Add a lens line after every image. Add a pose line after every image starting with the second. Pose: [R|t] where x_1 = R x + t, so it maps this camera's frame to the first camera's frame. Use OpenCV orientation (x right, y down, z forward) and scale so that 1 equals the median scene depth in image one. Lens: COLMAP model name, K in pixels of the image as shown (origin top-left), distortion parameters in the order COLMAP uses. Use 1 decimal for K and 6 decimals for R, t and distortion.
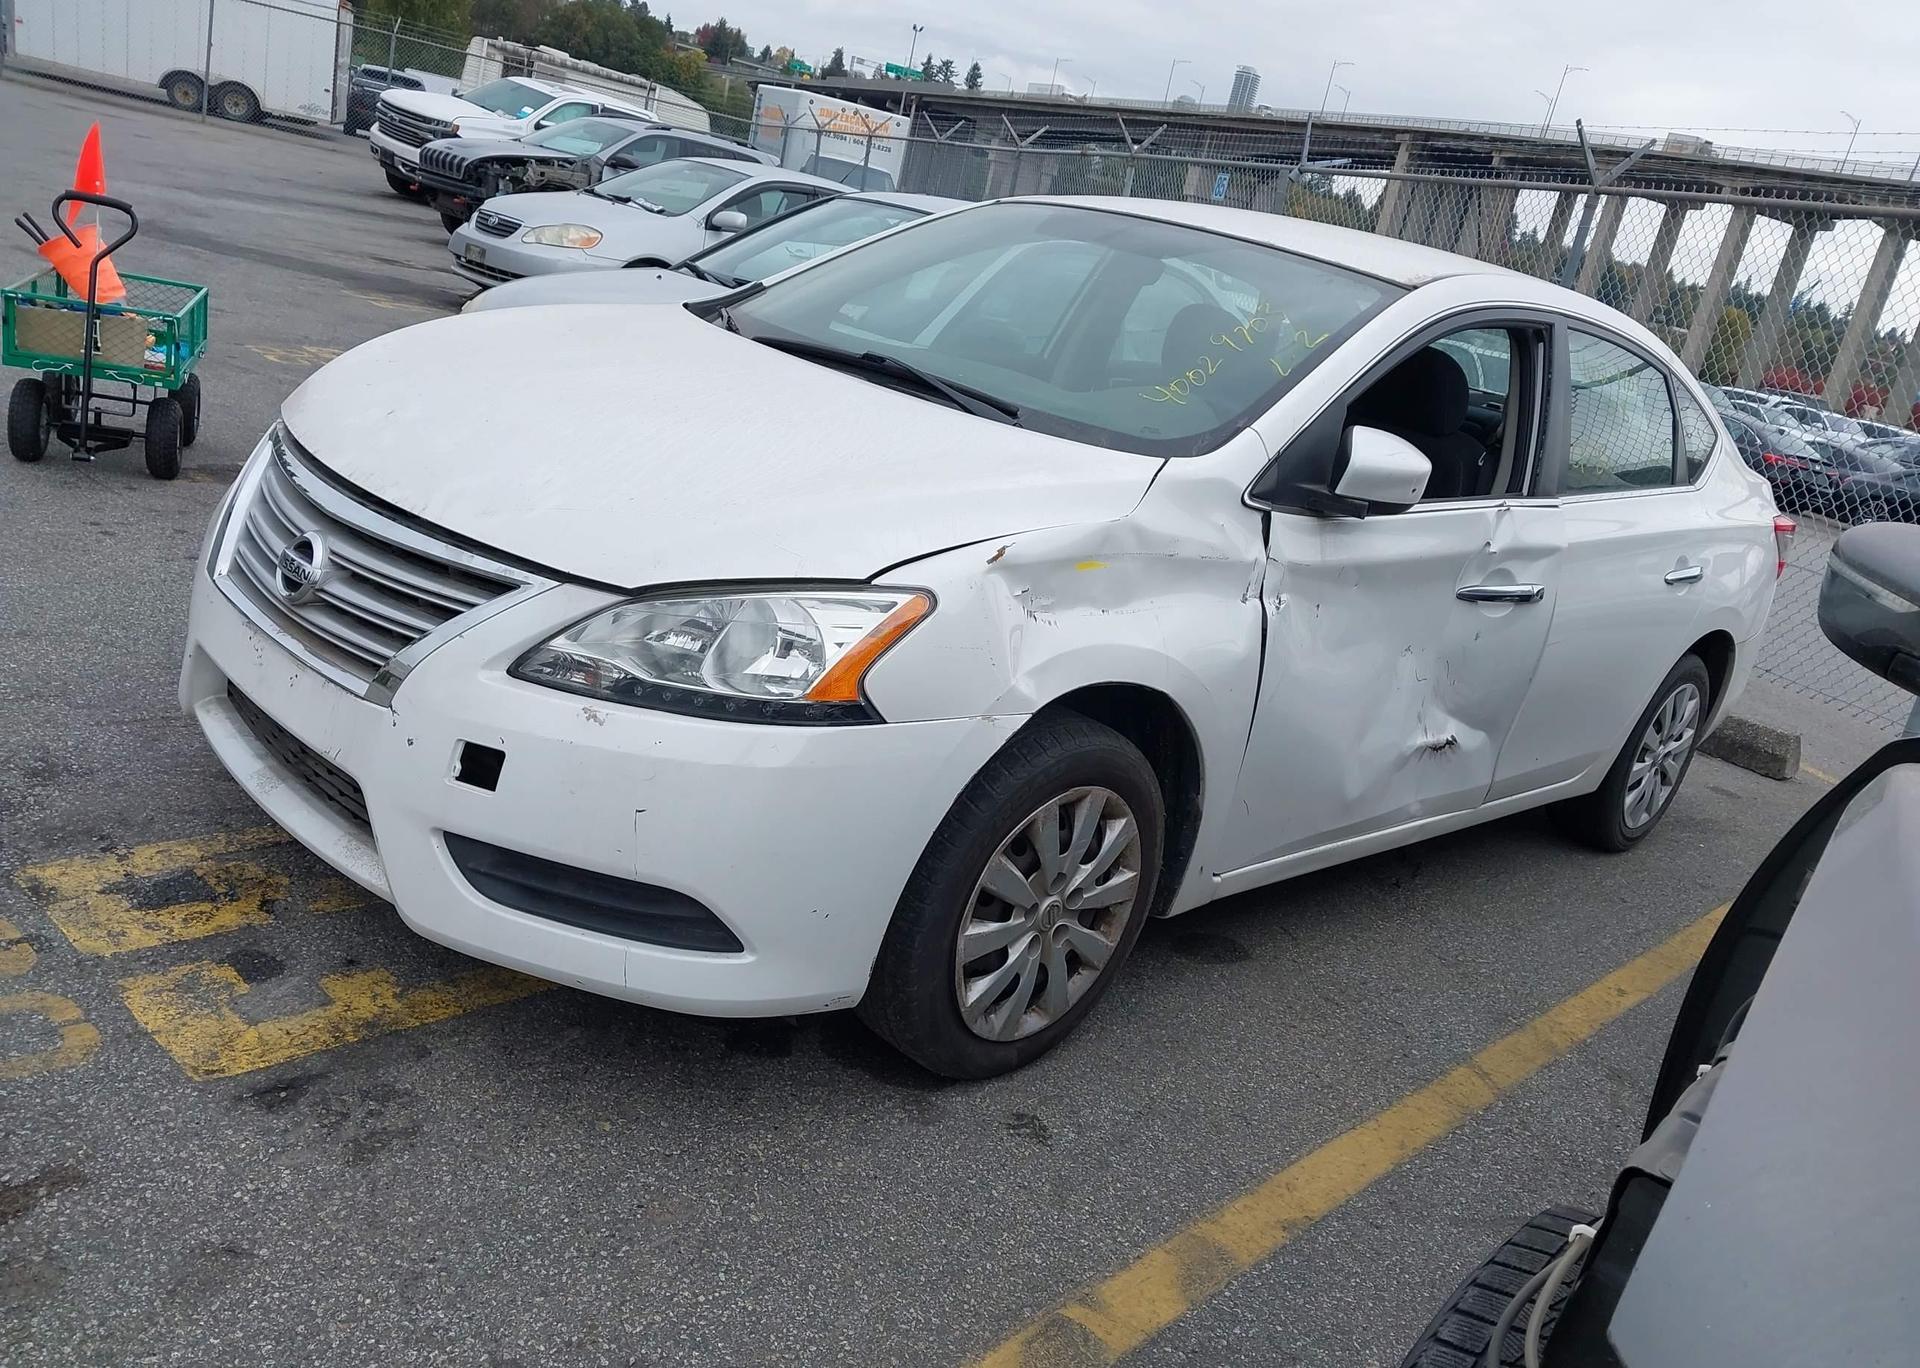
lens RADIAL K [[1527.2, 0, 960.0], [0, 1527.2, 684.0], [0, 0, 1]] dist [0.018172, -0.013807]
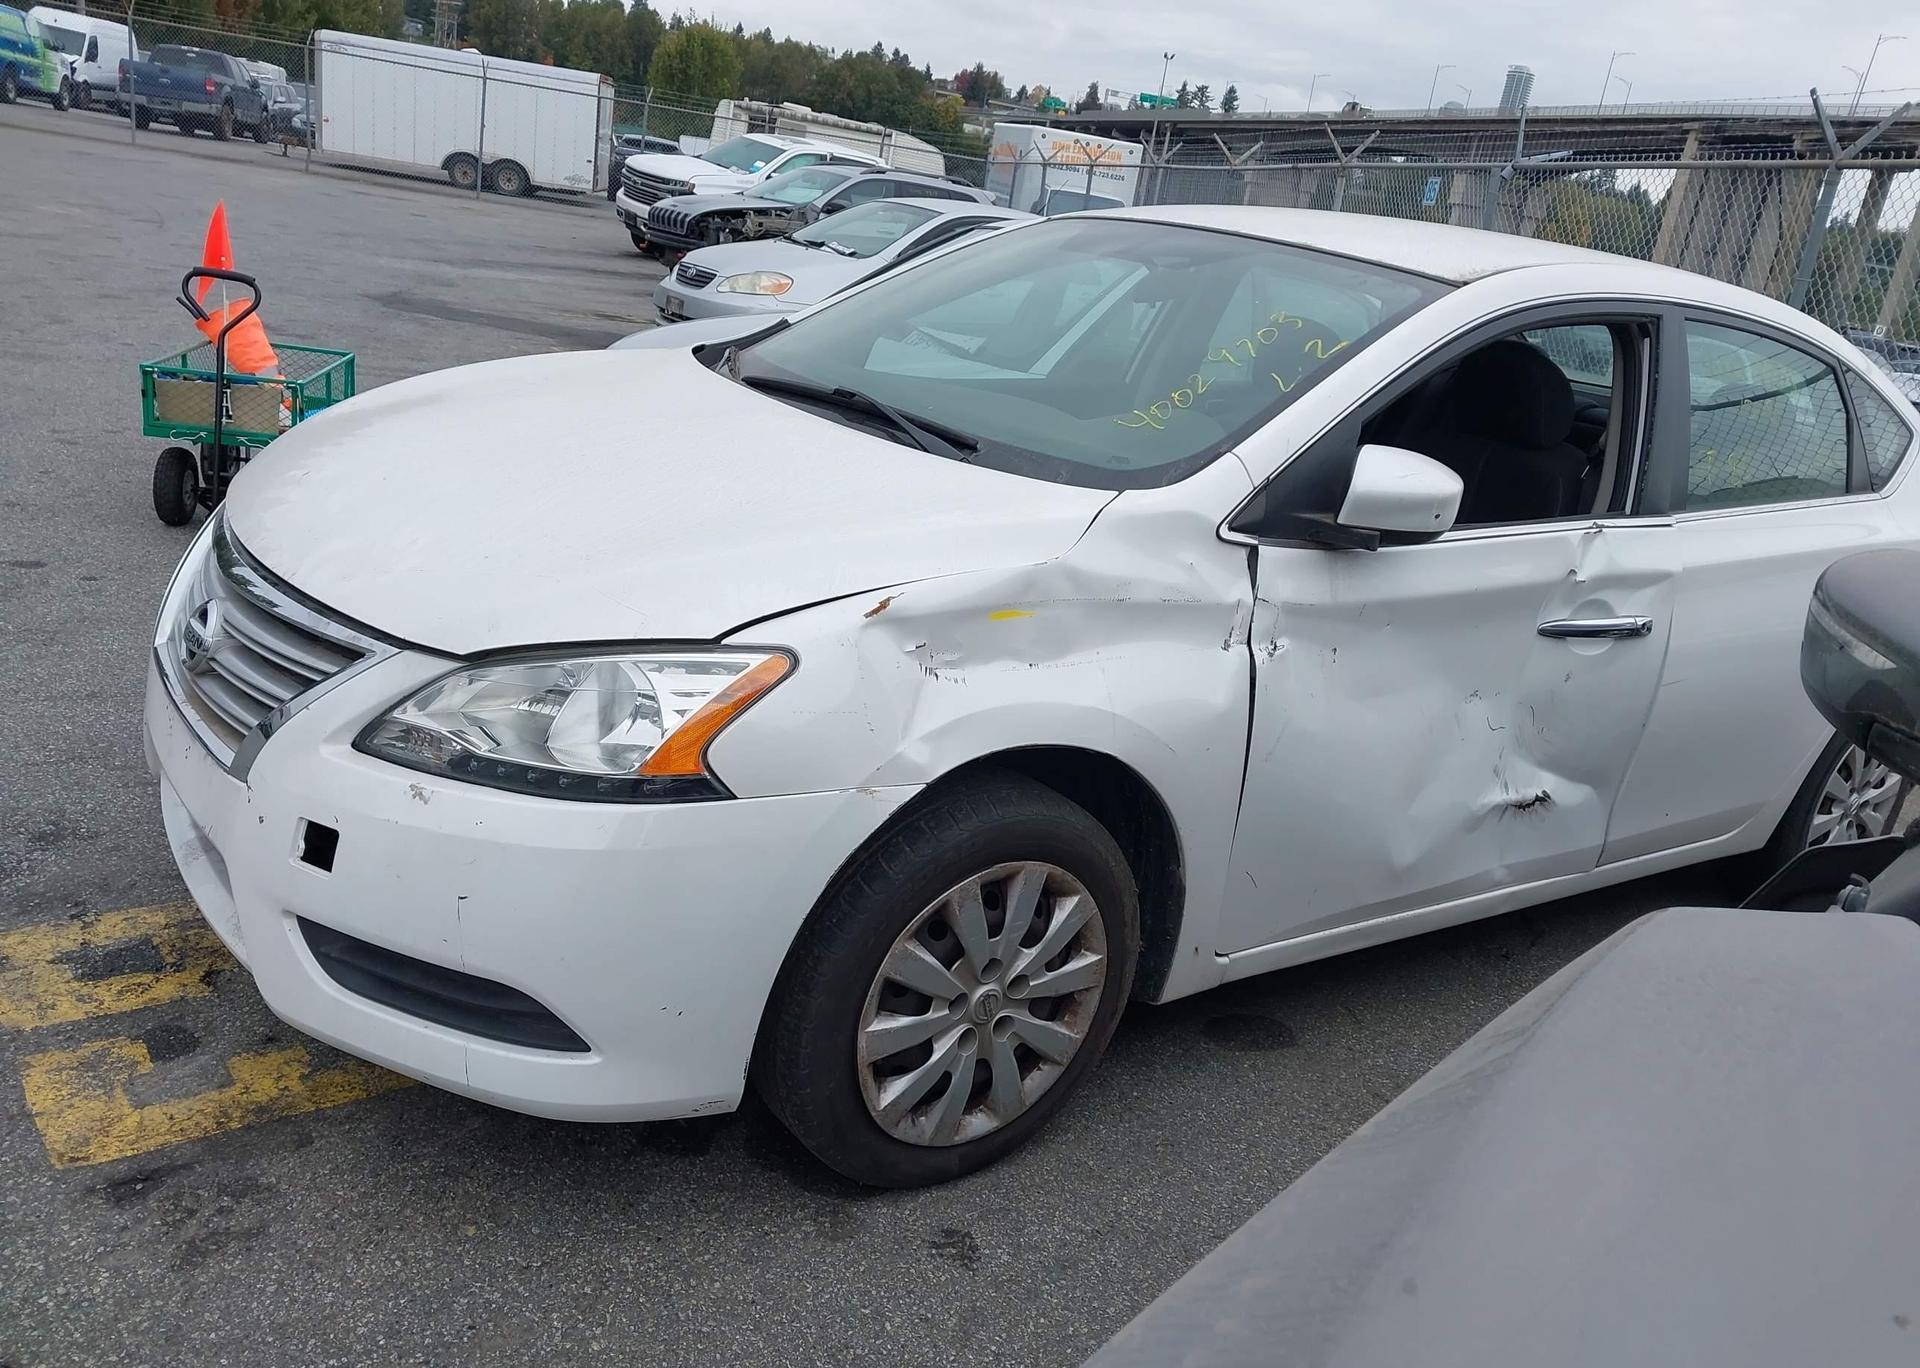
lens RADIAL K [[1527.3, 0, 960.0], [0, 1527.3, 684.0], [0, 0, 1]] dist [0.006657, -0.003171]
pose [[0.985395, -0.014363, -0.169677, 0.190728], [0.011174, 0.999743, -0.019729, -0.018529], [0.169916, 0.017545, 0.985302, 0.111122]]
